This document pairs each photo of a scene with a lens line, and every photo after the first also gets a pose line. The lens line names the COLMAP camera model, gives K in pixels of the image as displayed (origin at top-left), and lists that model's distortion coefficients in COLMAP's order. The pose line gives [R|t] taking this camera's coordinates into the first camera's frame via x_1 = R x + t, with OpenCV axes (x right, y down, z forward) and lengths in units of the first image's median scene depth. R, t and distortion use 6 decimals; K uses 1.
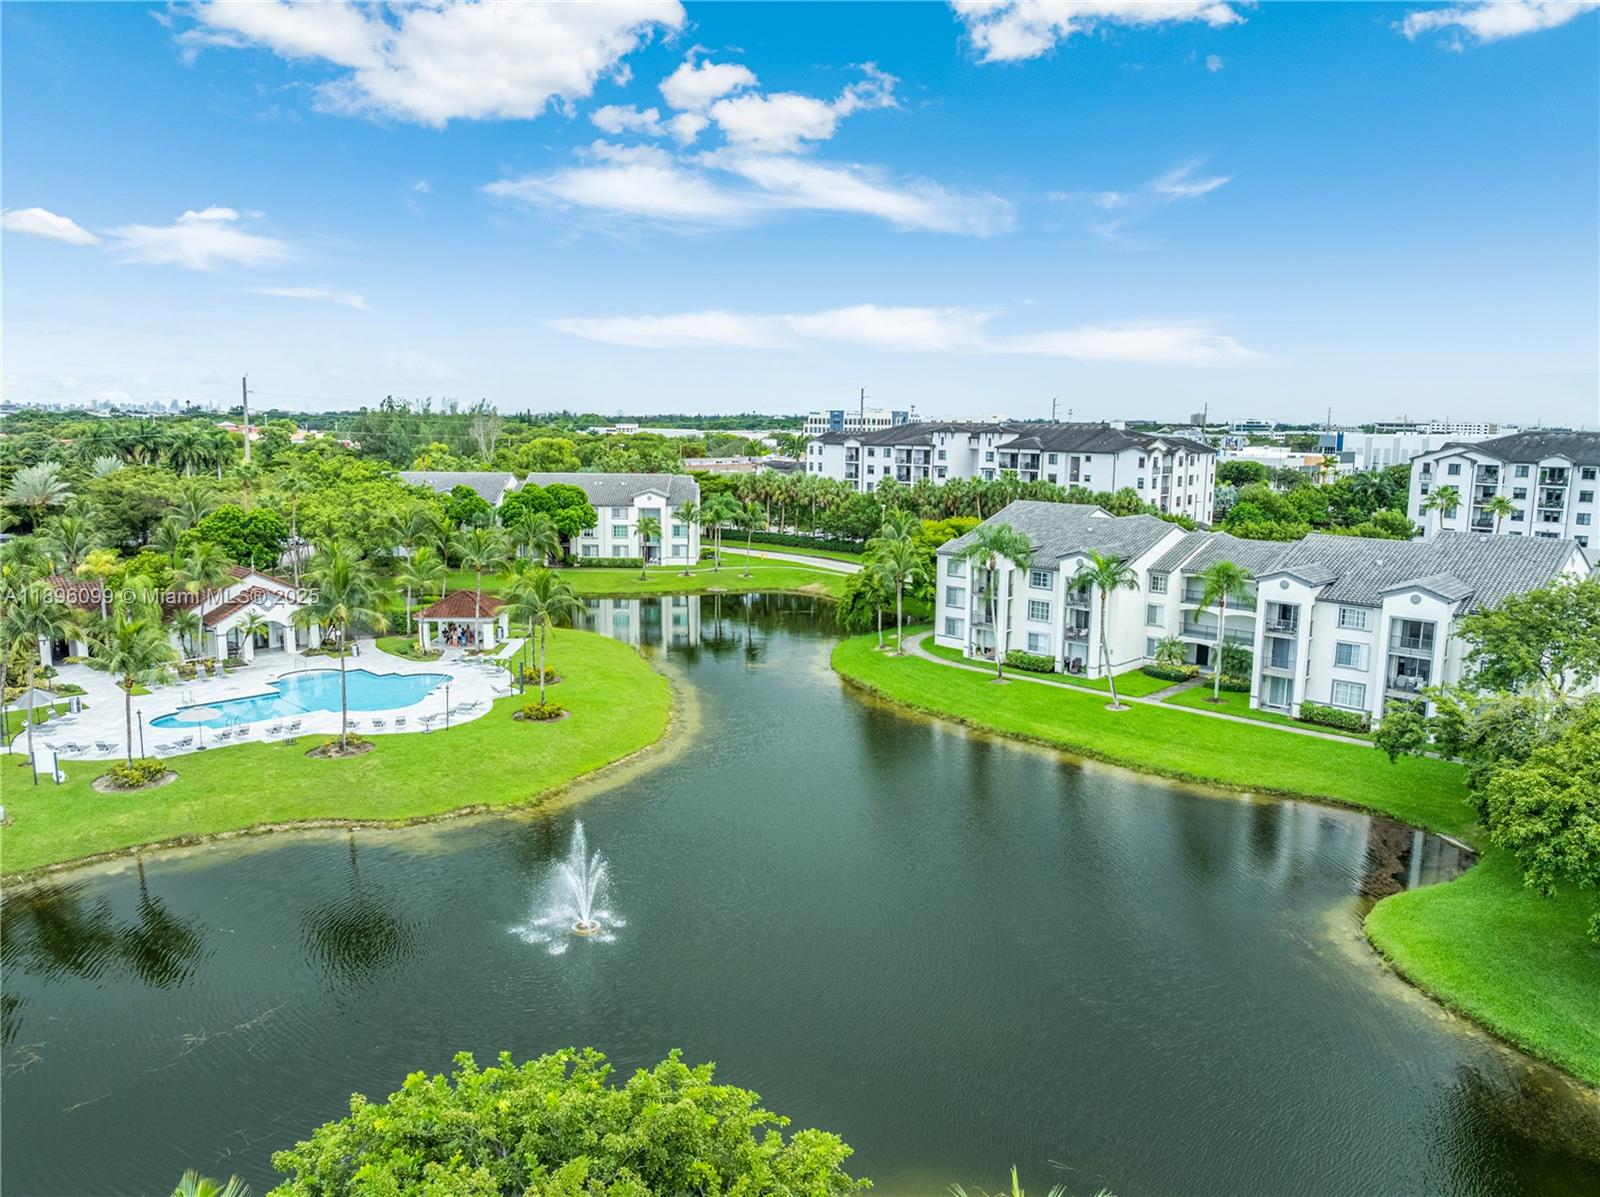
lens RADIAL K [[1098.5, 0, 816.7], [0, 1098.5, 593.6], [0, 0, 1]] dist [-0.003811, -0.069677]
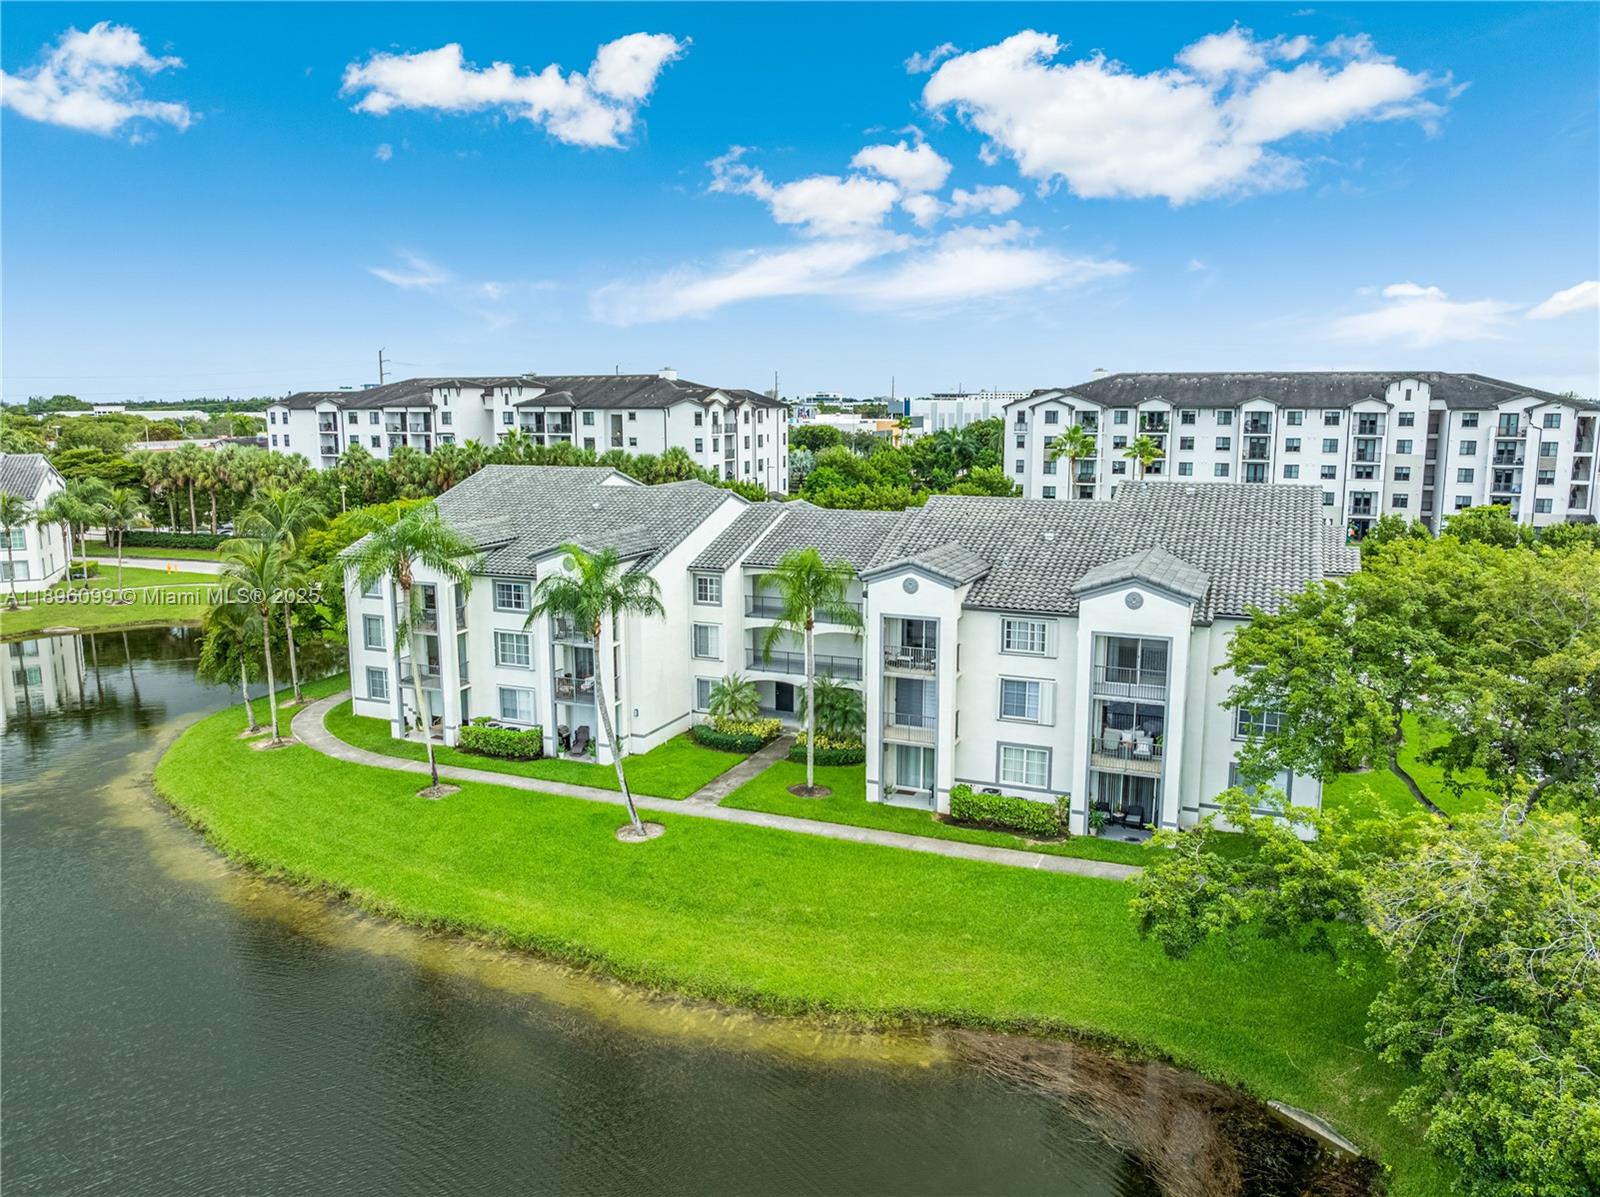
lens RADIAL K [[1128.7, 0, 800.0], [0, 1128.7, 598.5], [0, 0, 1]] dist [-0.012190, 0.000529]
pose [[0.937161, -0.073816, 0.341000, 0.084115], [0.067643, 0.997259, 0.029974, -0.011159], [-0.342278, -0.005024, 0.939585, 0.228077]]
